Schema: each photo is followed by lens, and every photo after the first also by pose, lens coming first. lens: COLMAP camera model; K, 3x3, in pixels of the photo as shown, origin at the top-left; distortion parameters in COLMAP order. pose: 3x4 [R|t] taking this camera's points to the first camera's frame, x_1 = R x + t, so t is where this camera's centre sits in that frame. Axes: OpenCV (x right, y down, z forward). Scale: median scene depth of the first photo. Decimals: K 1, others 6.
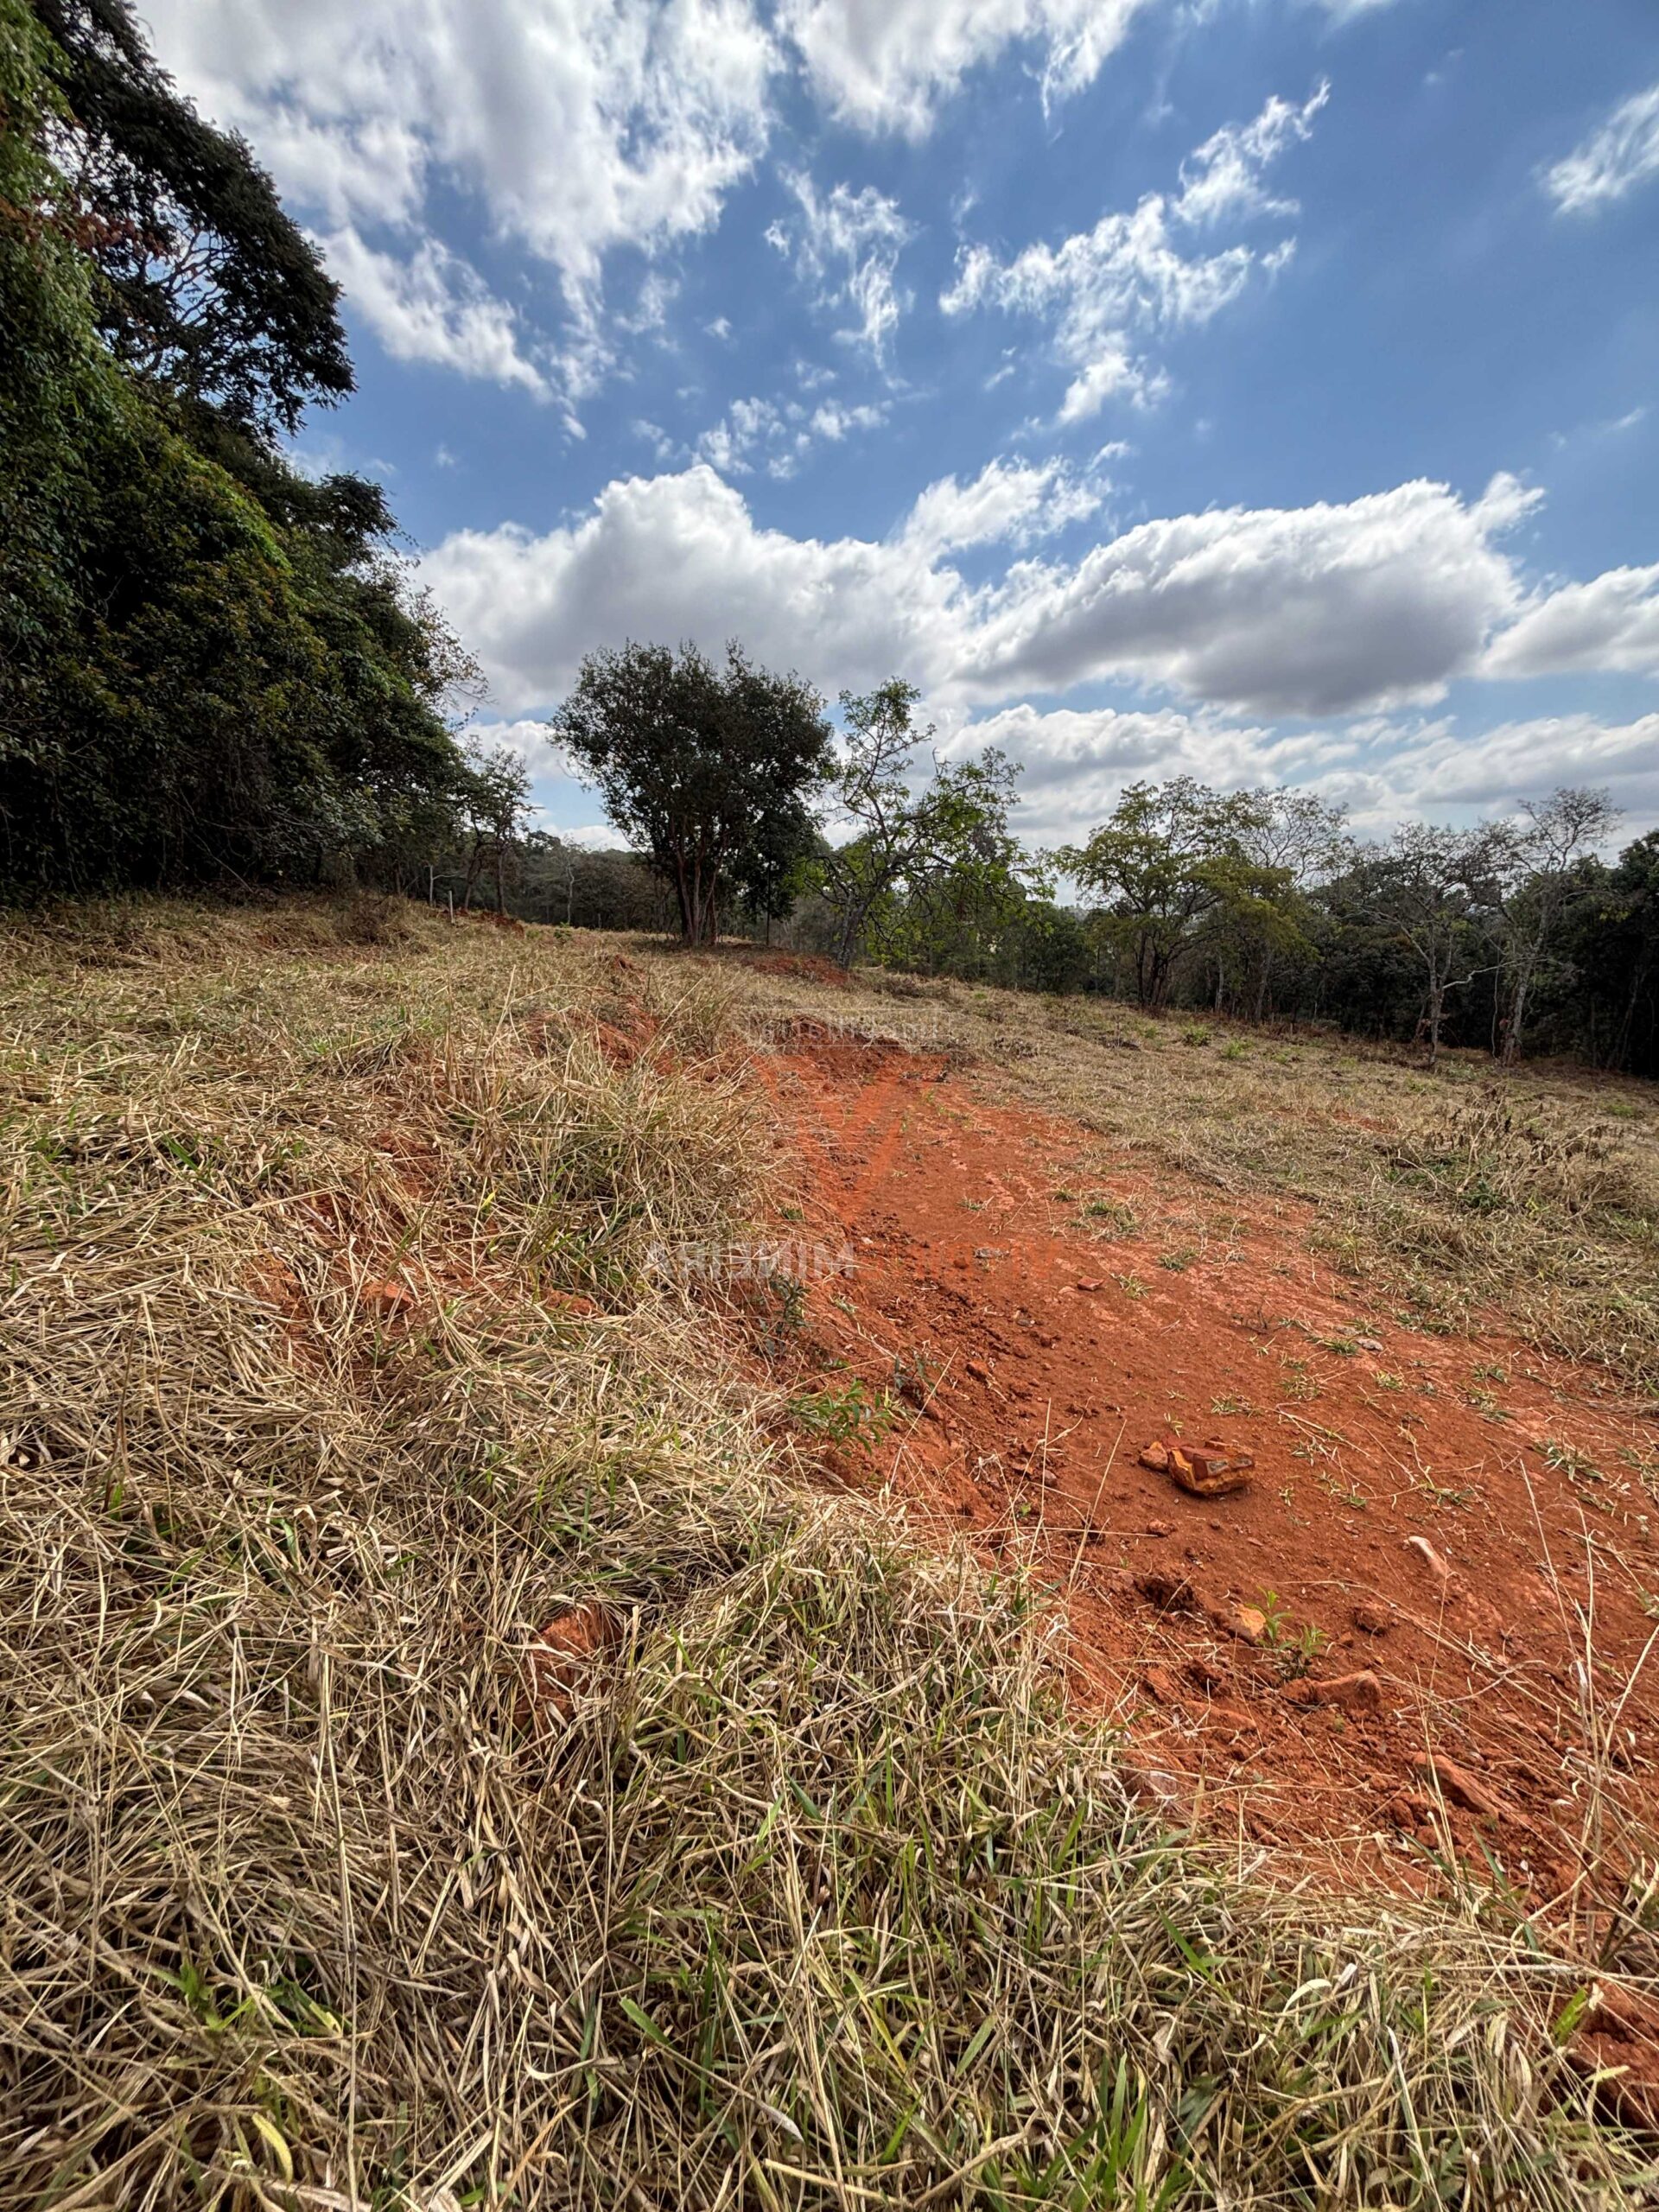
lens RADIAL K [[884.2, 0, 837.1], [0, 884.2, 1101.3], [0, 0, 1]] dist [-0.003544, 0.001467]
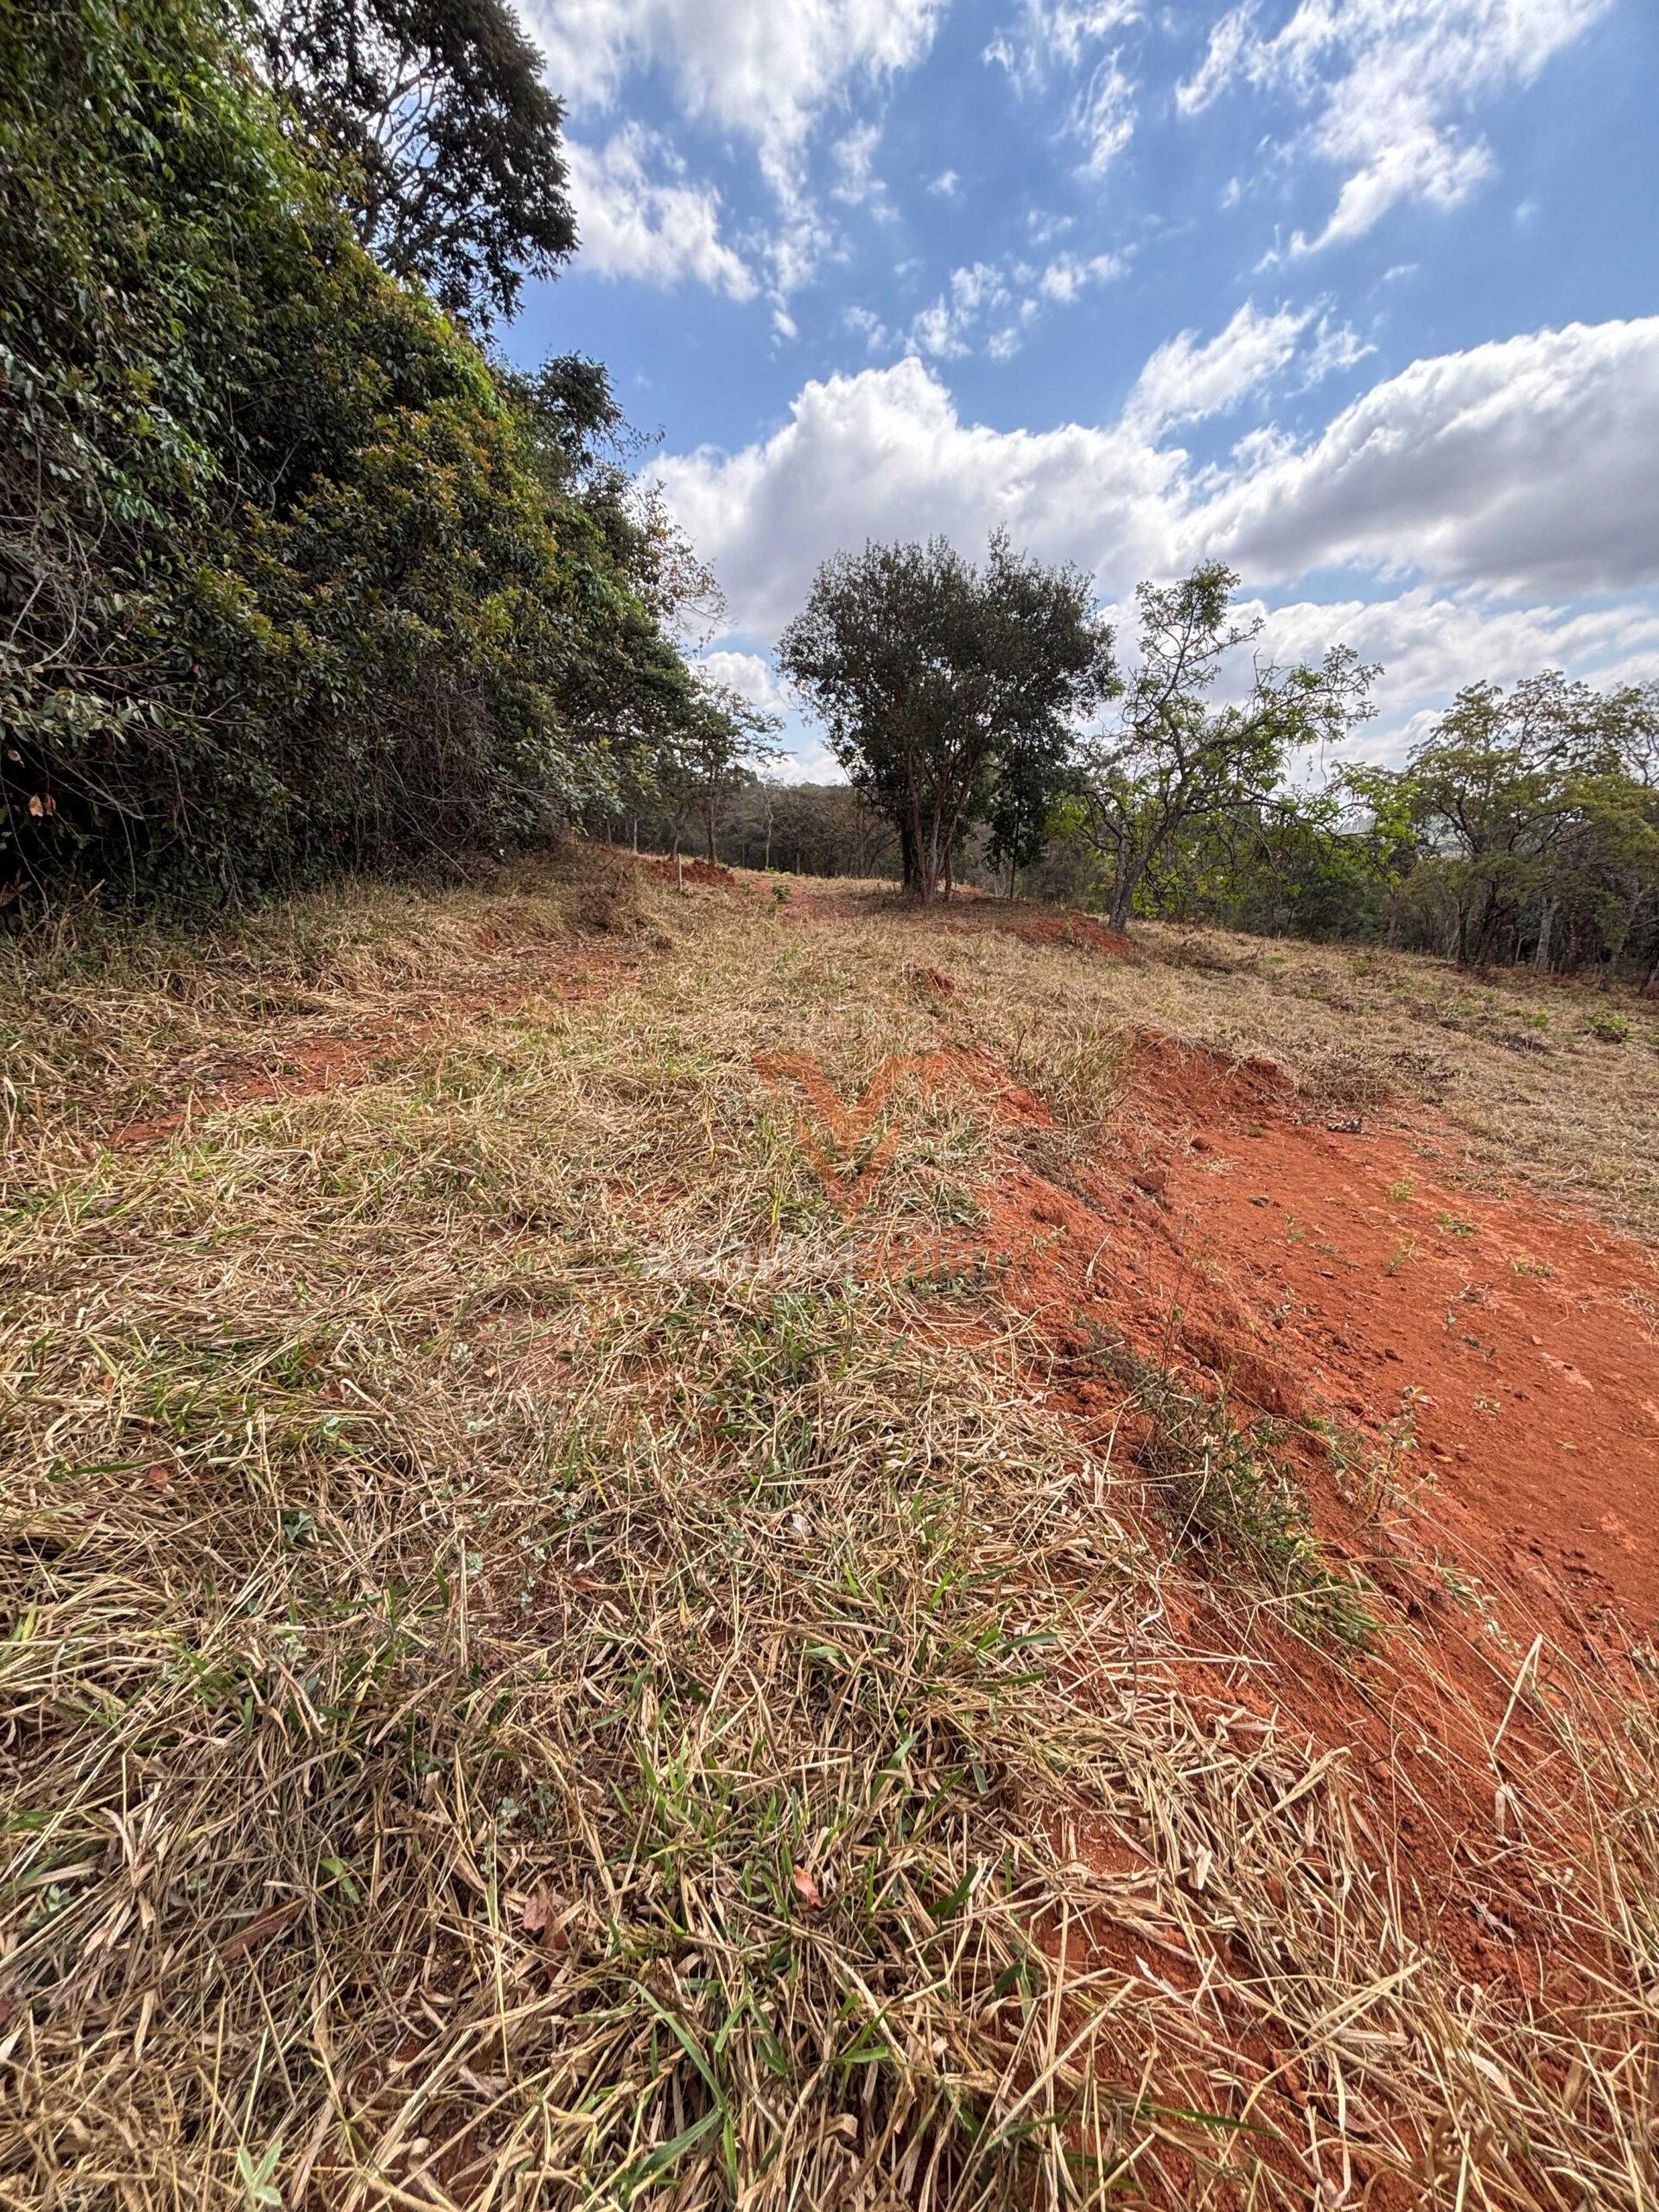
lens RADIAL K [[884.2, 0, 841.5], [0, 884.2, 1099.0], [0, 0, 1]] dist [-0.003544, 0.001467]
pose [[0.980831, 0.036821, -0.191347, -0.078387], [-0.022603, 0.996854, 0.075963, -0.048753], [0.193542, -0.070182, 0.978578, 0.122176]]
